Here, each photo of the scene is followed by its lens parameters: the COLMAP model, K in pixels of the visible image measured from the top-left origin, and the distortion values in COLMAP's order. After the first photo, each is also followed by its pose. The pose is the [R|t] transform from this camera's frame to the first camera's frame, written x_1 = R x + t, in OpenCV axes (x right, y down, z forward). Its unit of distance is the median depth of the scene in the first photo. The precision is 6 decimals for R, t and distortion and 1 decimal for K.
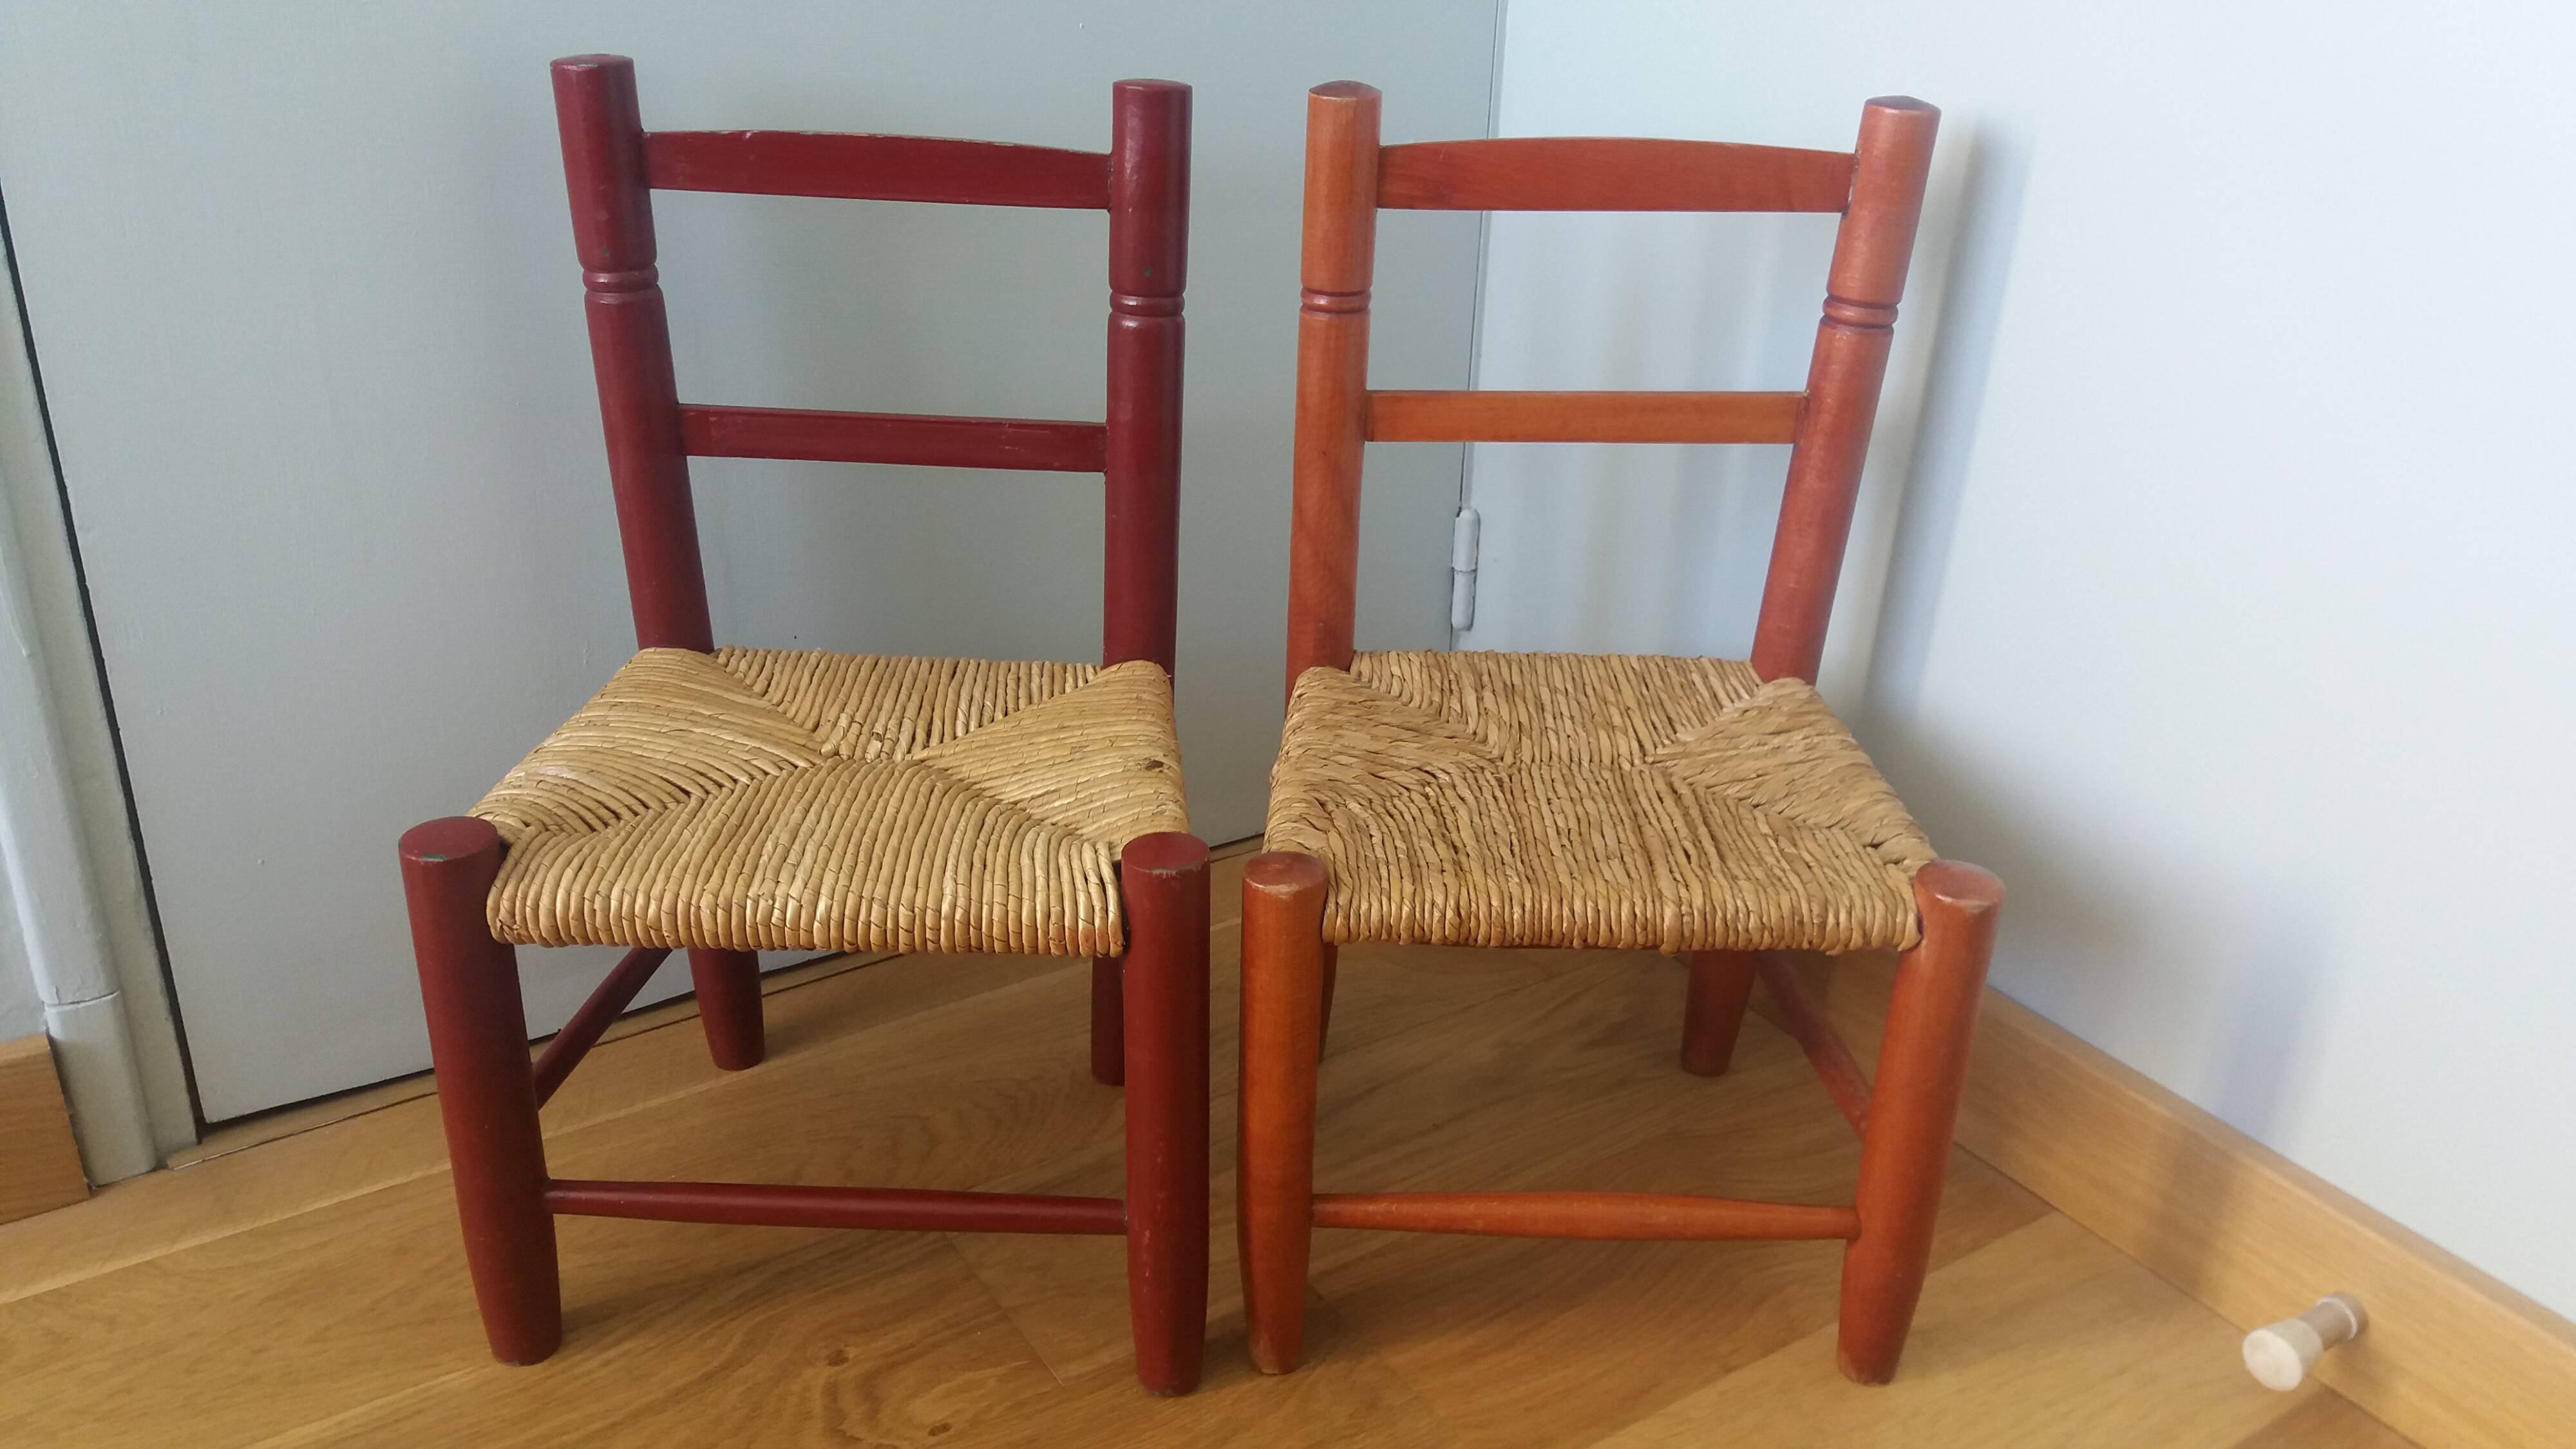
lens RADIAL K [[2020.6, 0, 1309.3], [0, 2020.6, 721.3], [0, 0, 1]] dist [0.210554, -0.572391]
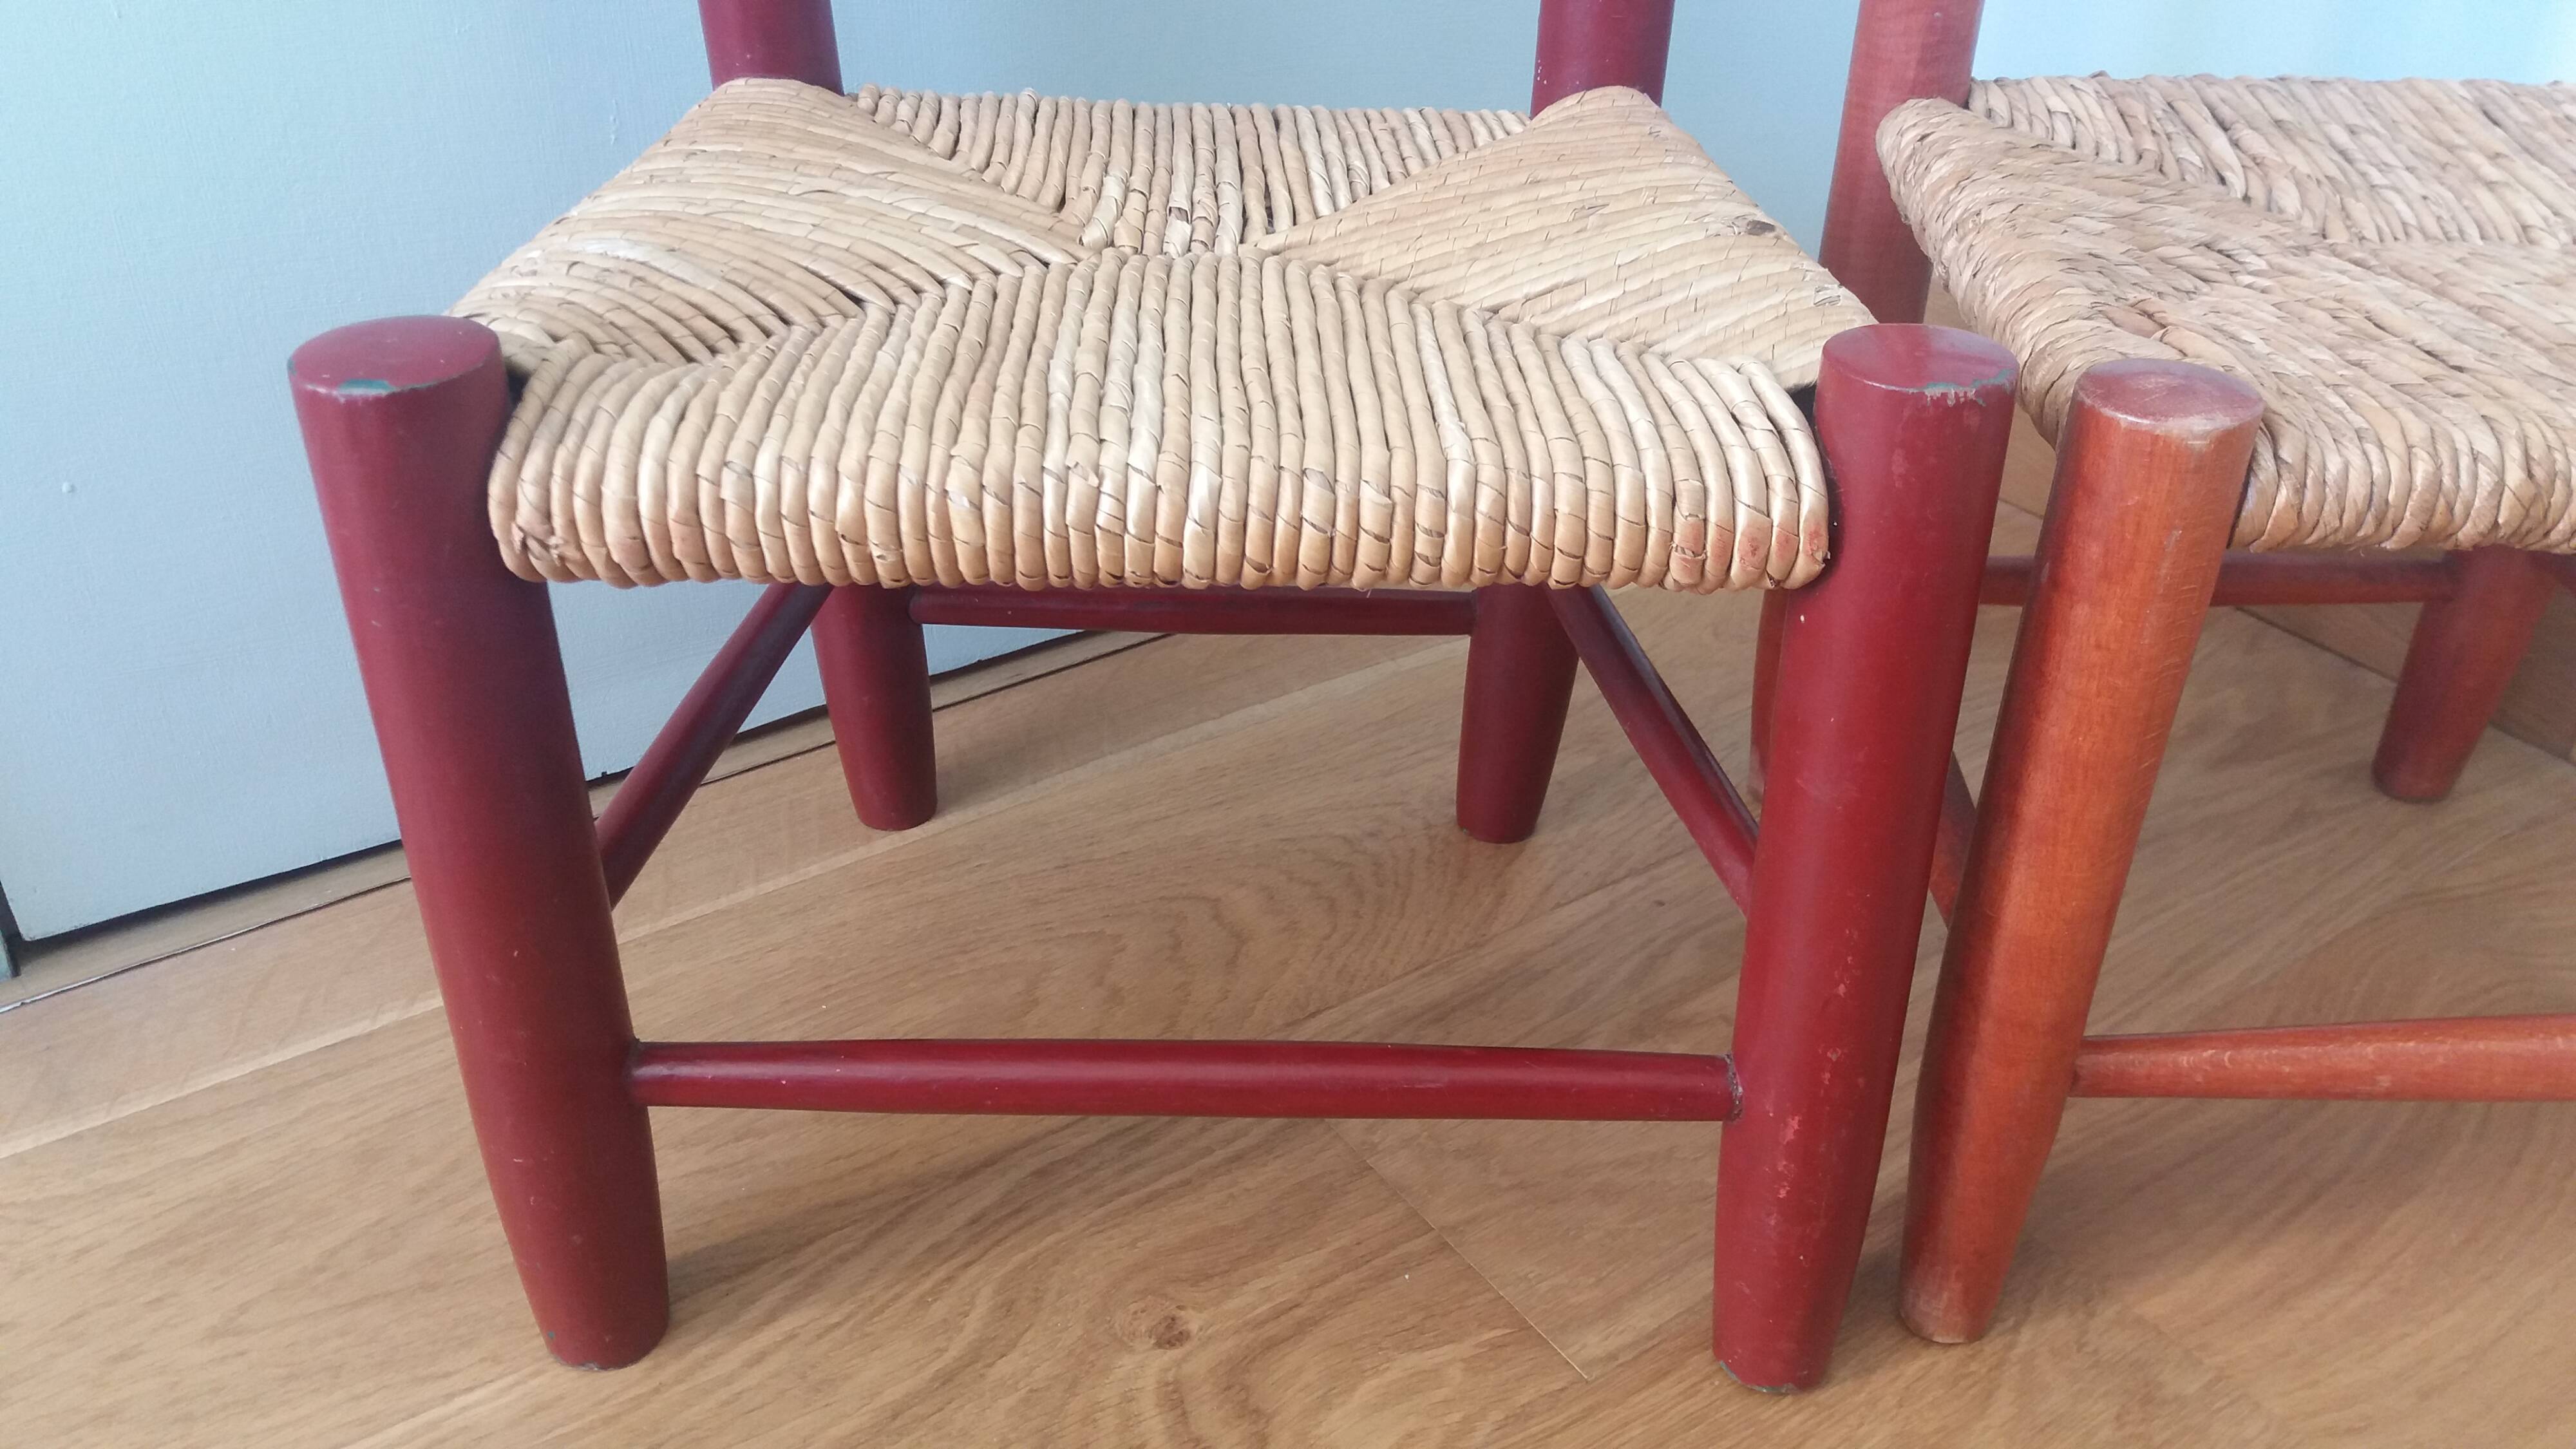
lens RADIAL K [[2054.4, 0, 1311.4], [0, 2054.4, 710.1], [0, 0, 1]] dist [0.198349, -0.474604]
pose [[0.999624, -0.025026, 0.011202, -0.190449], [0.023524, 0.992675, 0.118504, 0.074381], [-0.014086, -0.118196, 0.992890, 0.450978]]
